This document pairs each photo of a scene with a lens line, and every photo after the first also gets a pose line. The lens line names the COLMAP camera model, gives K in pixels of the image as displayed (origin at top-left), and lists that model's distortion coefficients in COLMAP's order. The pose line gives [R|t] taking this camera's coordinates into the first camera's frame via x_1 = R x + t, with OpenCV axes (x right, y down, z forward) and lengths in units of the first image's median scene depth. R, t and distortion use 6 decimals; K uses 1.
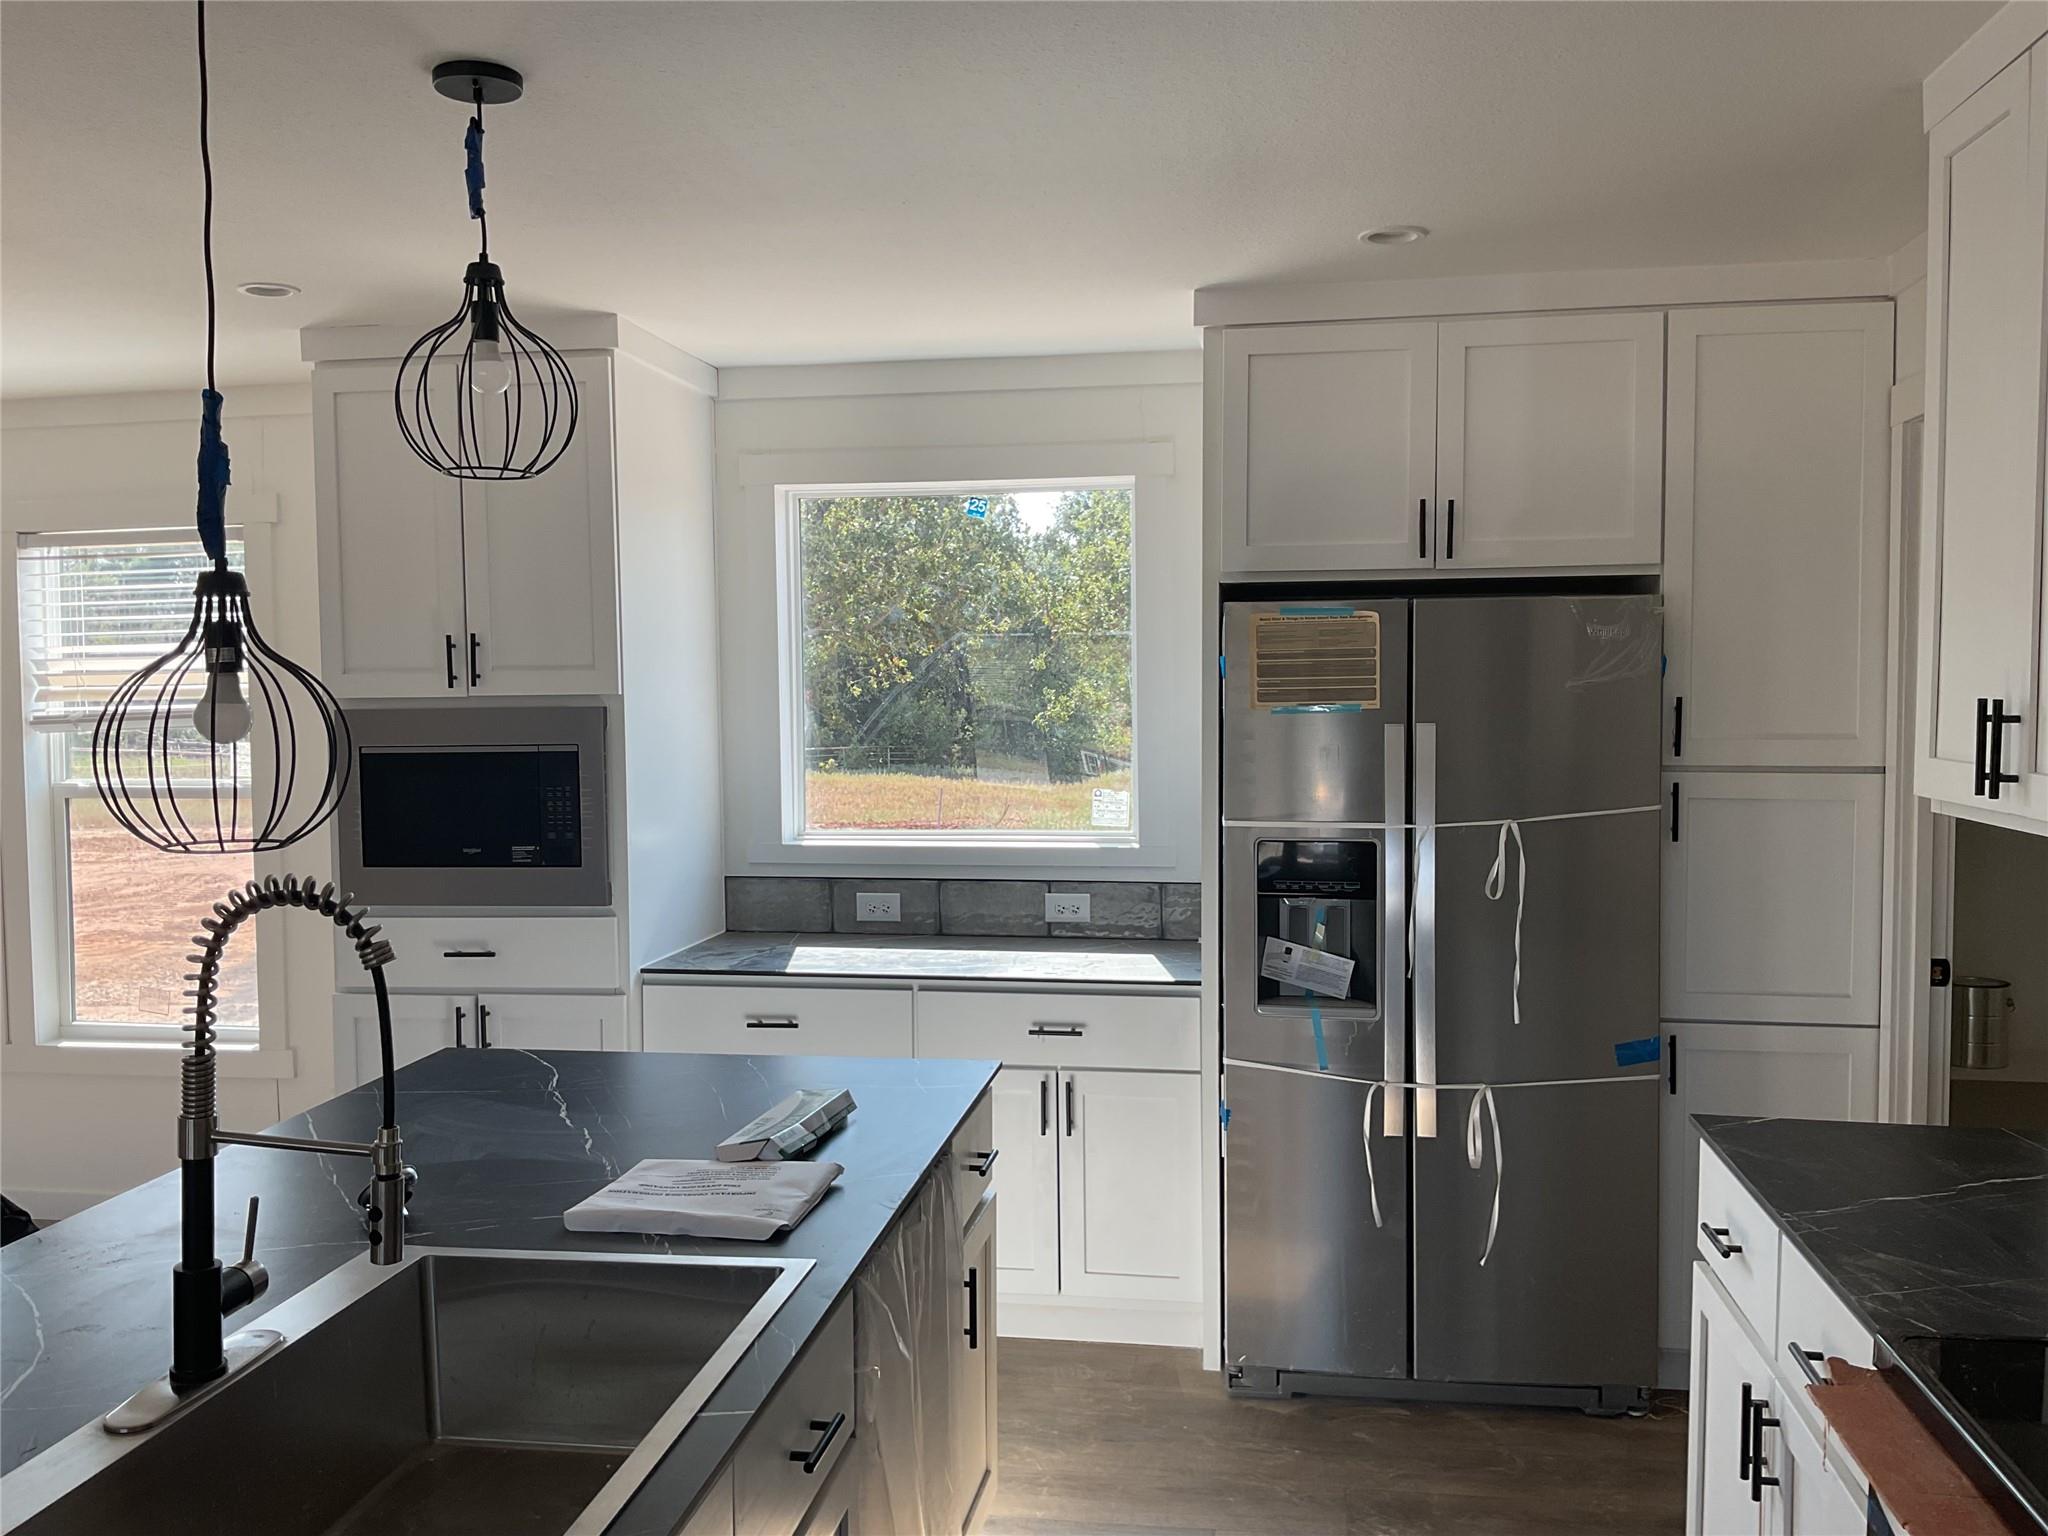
lens RADIAL K [[1677.1, 0, 1032.2], [0, 1677.1, 767.7], [0, 0, 1]] dist [0.118733, -0.264165]
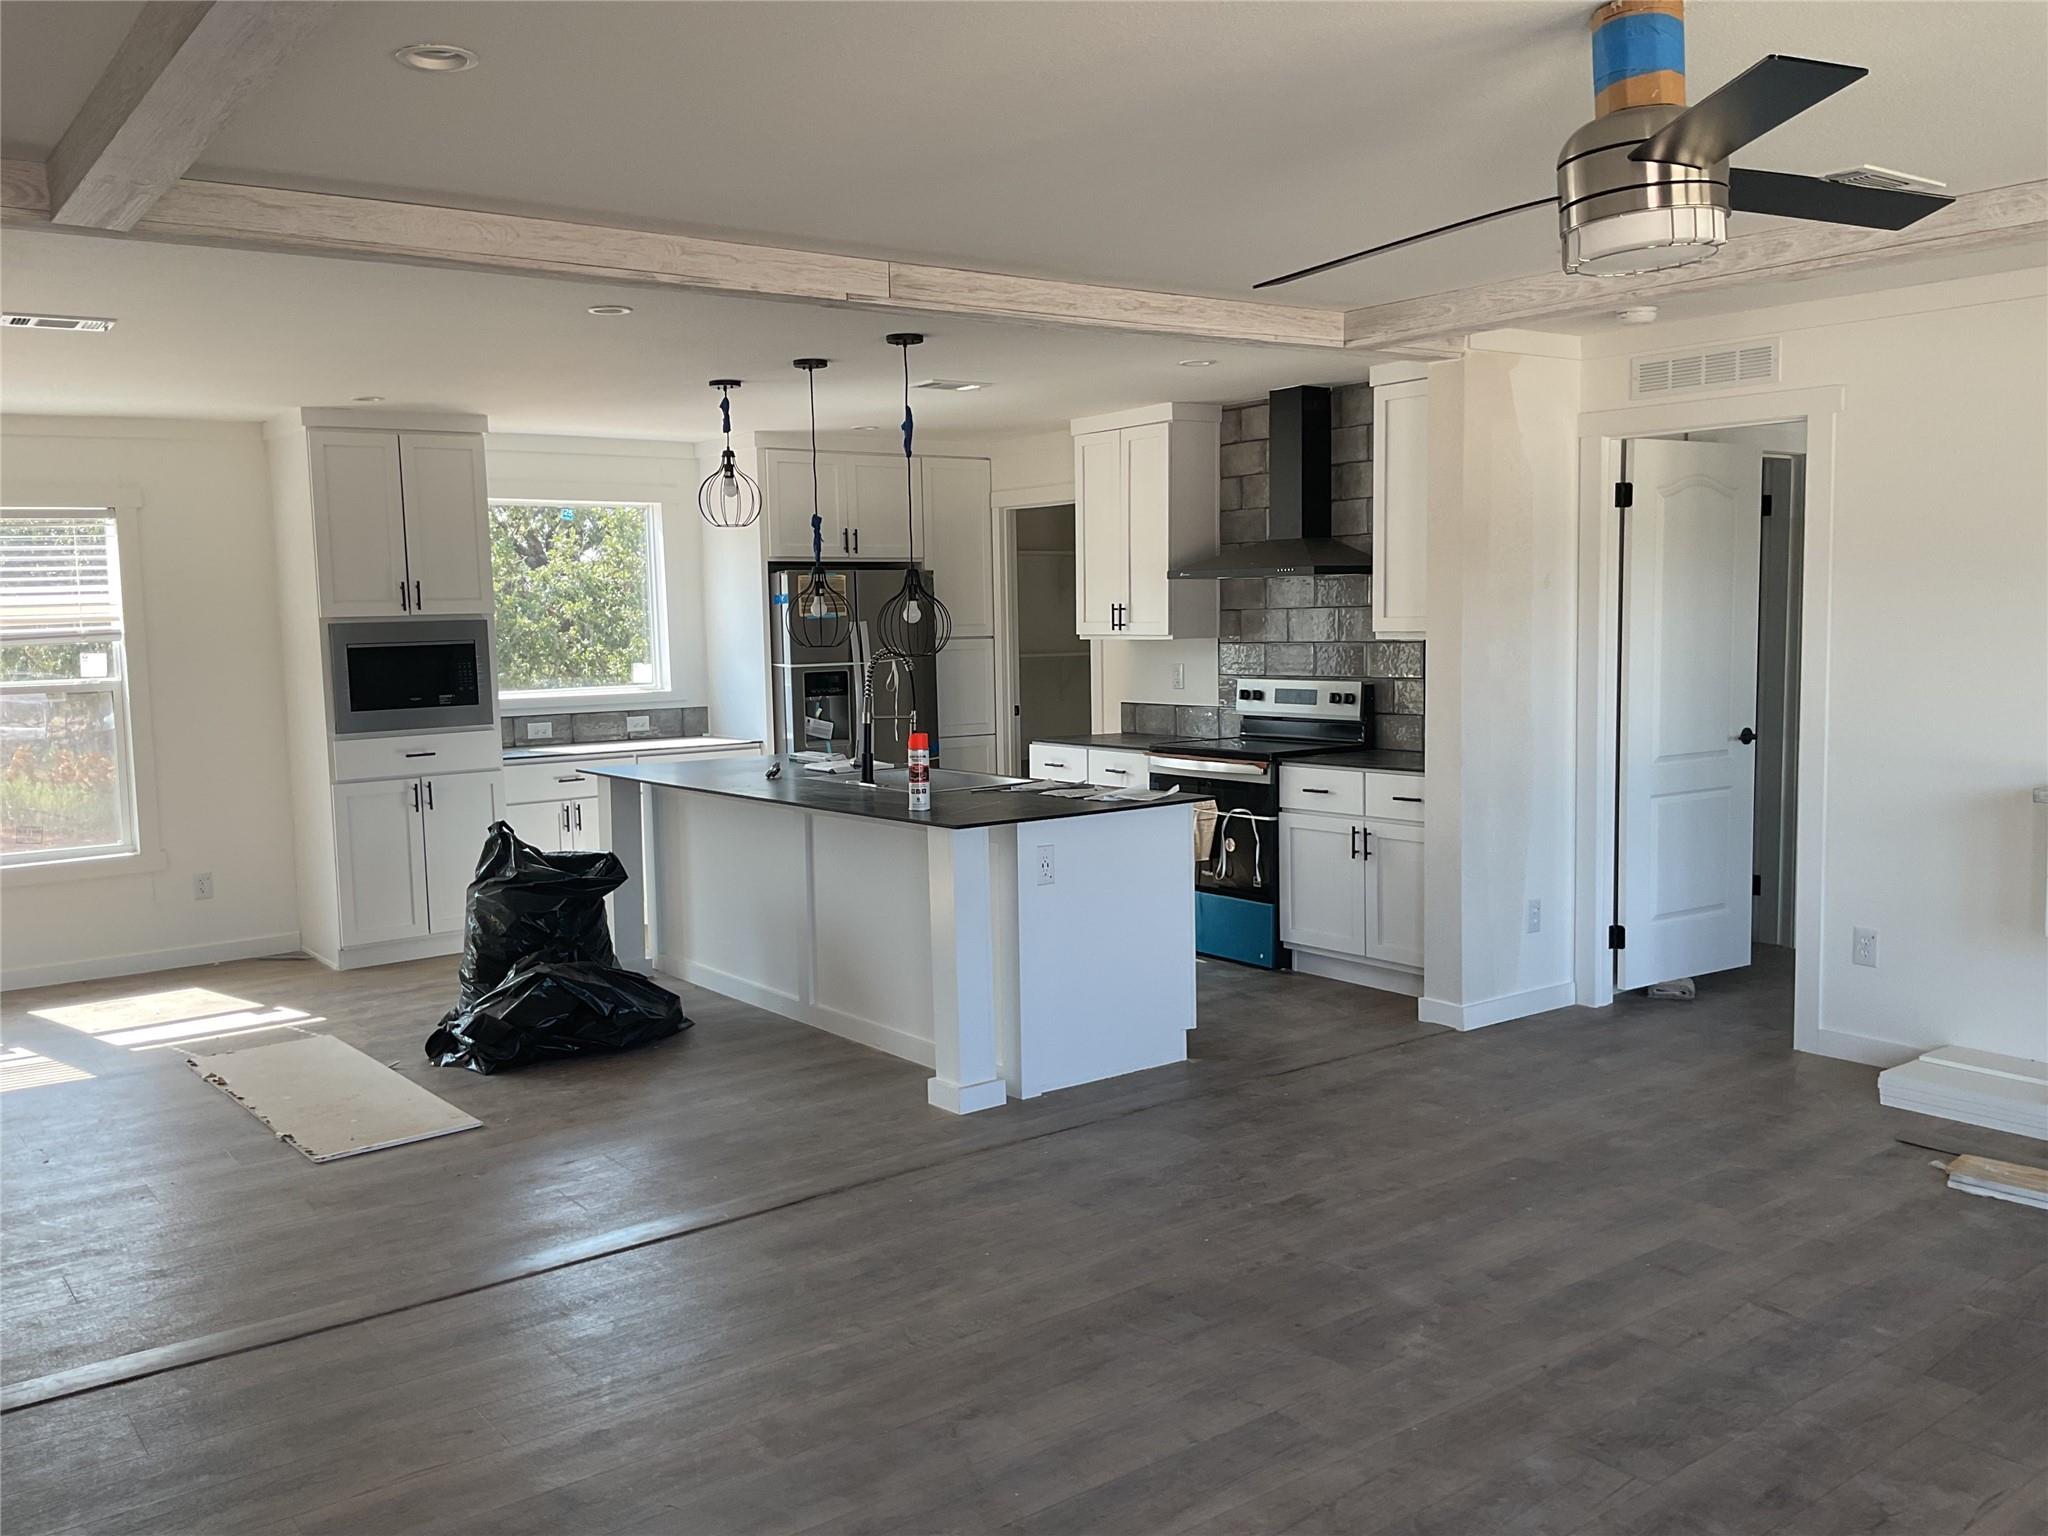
lens RADIAL K [[1677.1, 0, 1032.2], [0, 1677.1, 767.7], [0, 0, 1]] dist [0.118733, -0.264165]
pose [[0.692370, -0.074736, 0.717662, -1.284871], [0.051910, 0.997203, 0.053766, 0.063246], [-0.719673, 0.000029, 0.694313, -0.823304]]
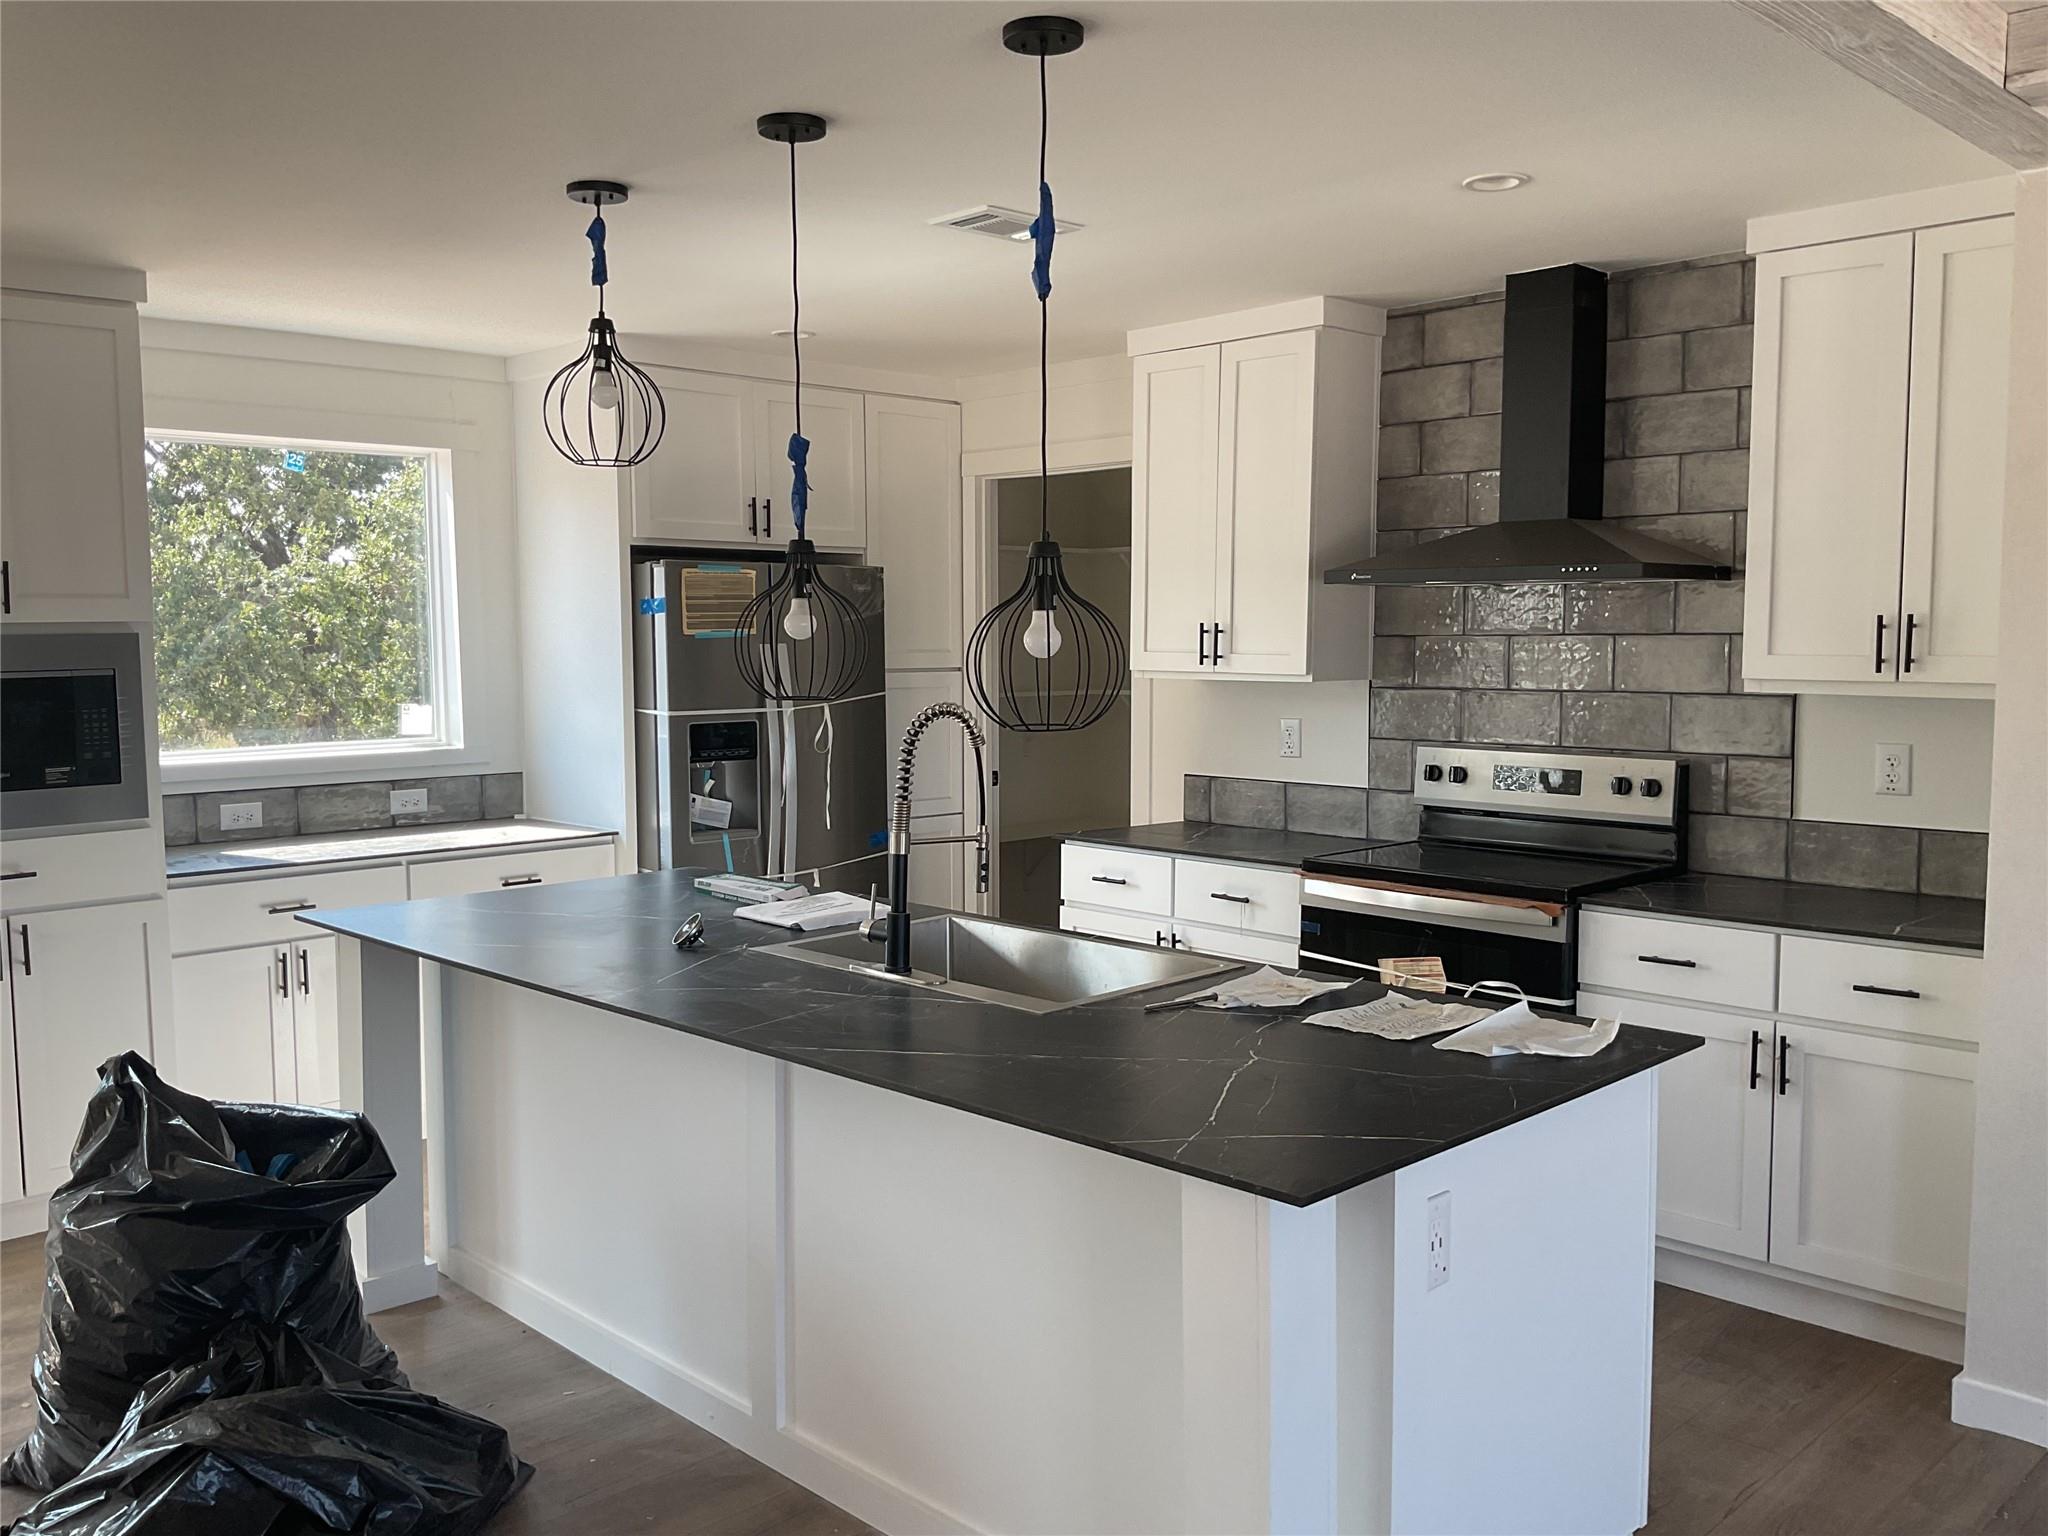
lens RADIAL K [[1677.1, 0, 1032.2], [0, 1677.1, 767.7], [0, 0, 1]] dist [0.118733, -0.264165]
pose [[0.593486, -0.062585, 0.802407, -0.833217], [0.039400, 0.998036, 0.048702, 0.020585], [-0.803879, 0.002711, 0.594786, -0.108279]]
